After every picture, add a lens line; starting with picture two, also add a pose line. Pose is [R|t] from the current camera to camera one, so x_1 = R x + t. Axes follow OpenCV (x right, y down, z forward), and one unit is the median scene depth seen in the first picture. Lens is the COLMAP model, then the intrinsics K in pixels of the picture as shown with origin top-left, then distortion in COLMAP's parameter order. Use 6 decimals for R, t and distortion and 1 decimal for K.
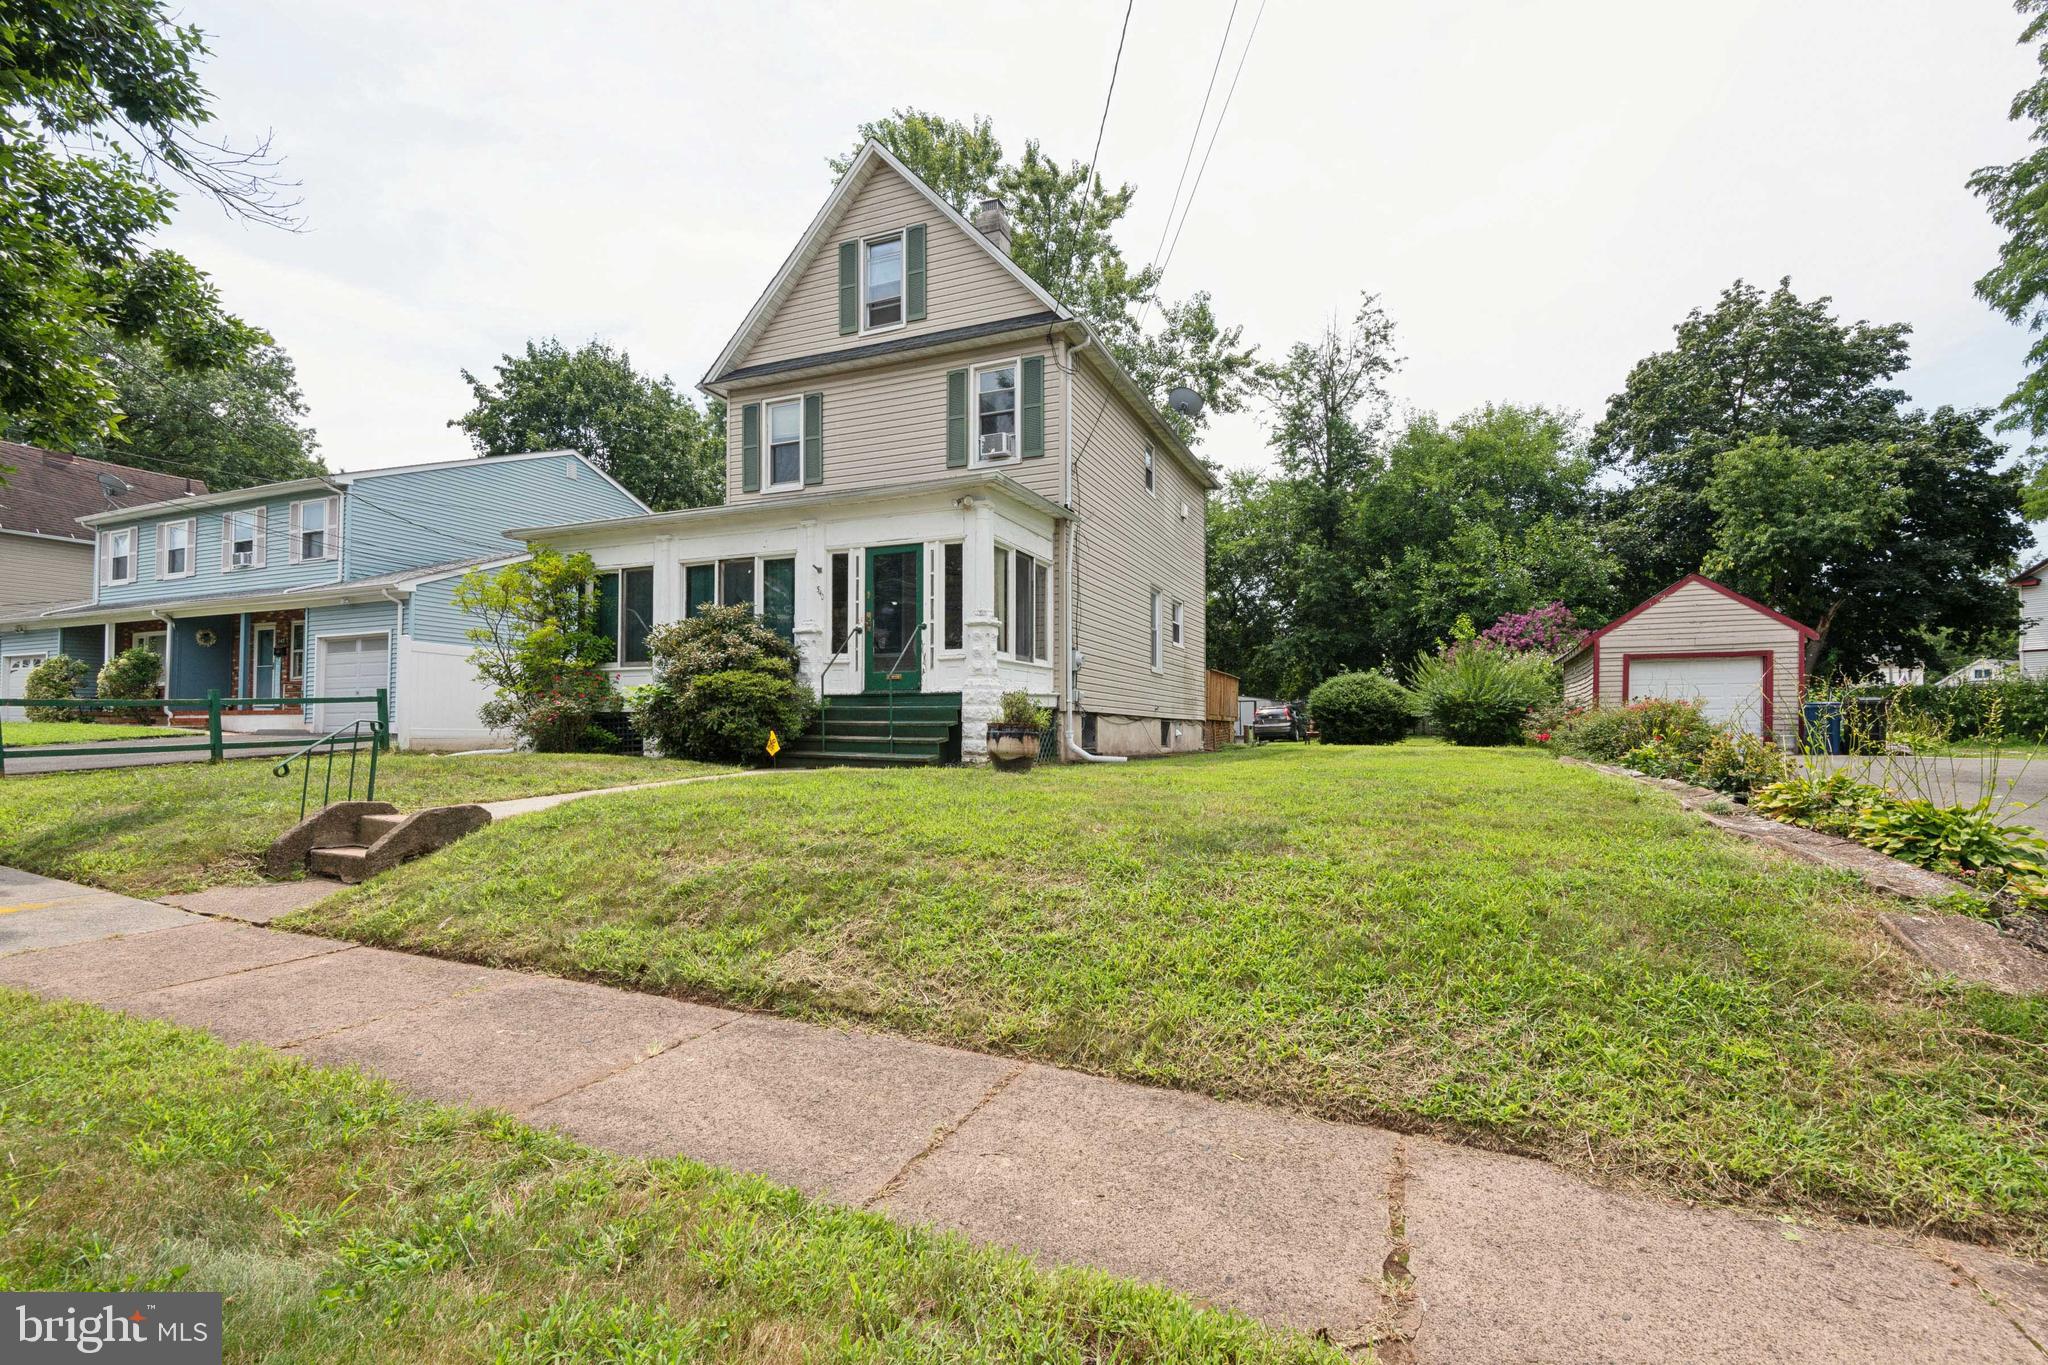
lens RADIAL K [[937.2, 0, 1095.0], [0, 937.2, 706.7], [0, 0, 1]] dist [0.009661, -0.002496]
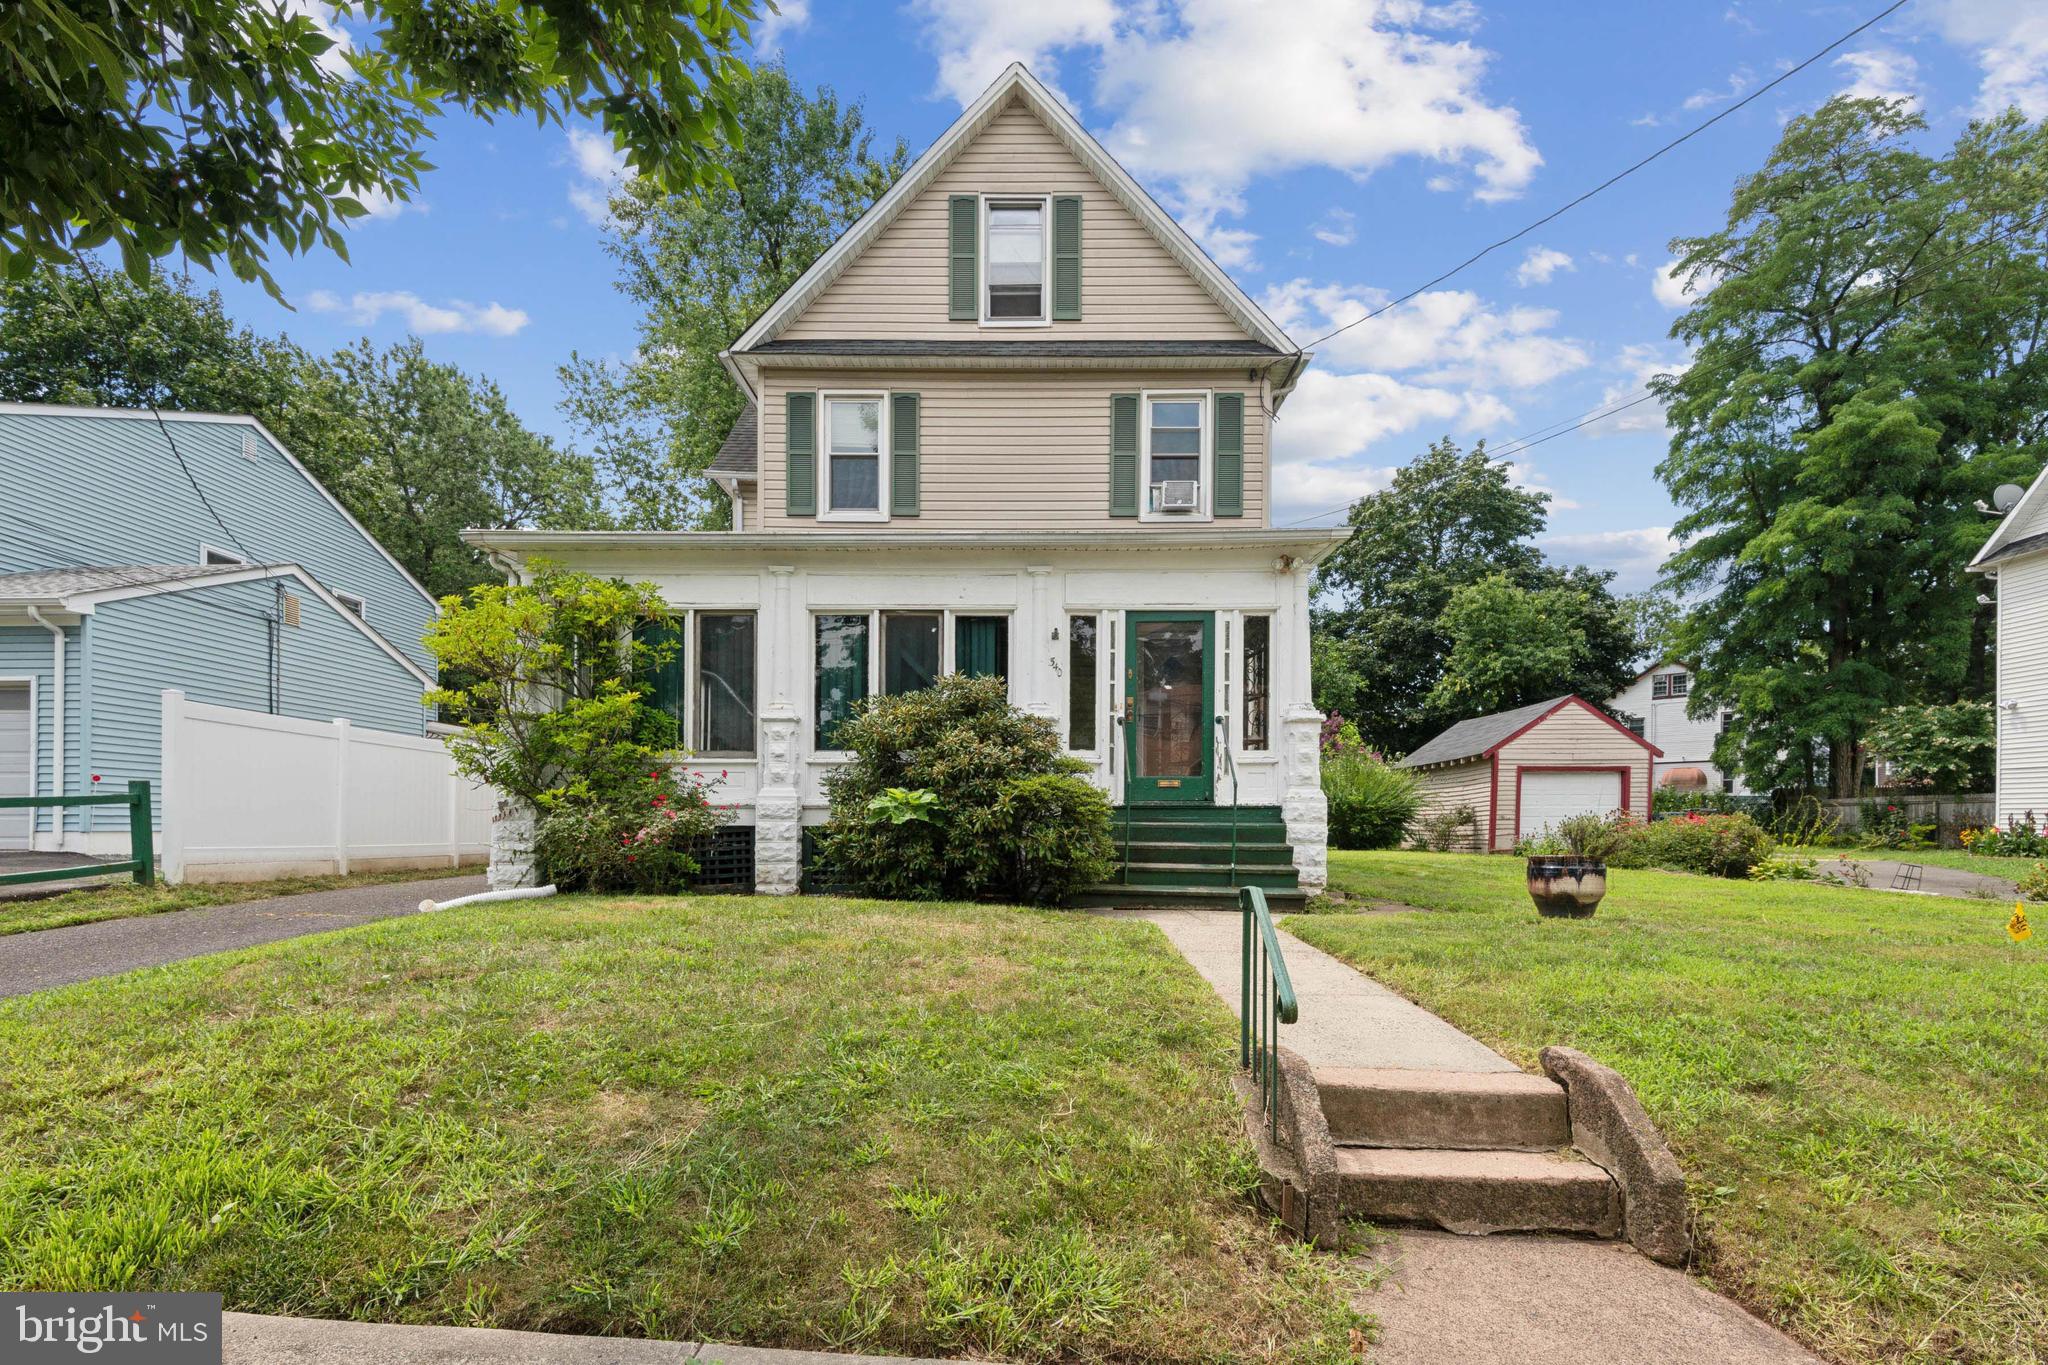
lens RADIAL K [[937.2, 0, 976.7], [0, 937.2, 818.4], [0, 0, 1]] dist [0.009661, -0.002496]
pose [[0.925465, 0.001731, 0.378829, -0.546171], [-0.010788, 0.999704, 0.021788, -0.015733], [-0.378679, -0.024251, 0.925210, 0.296550]]
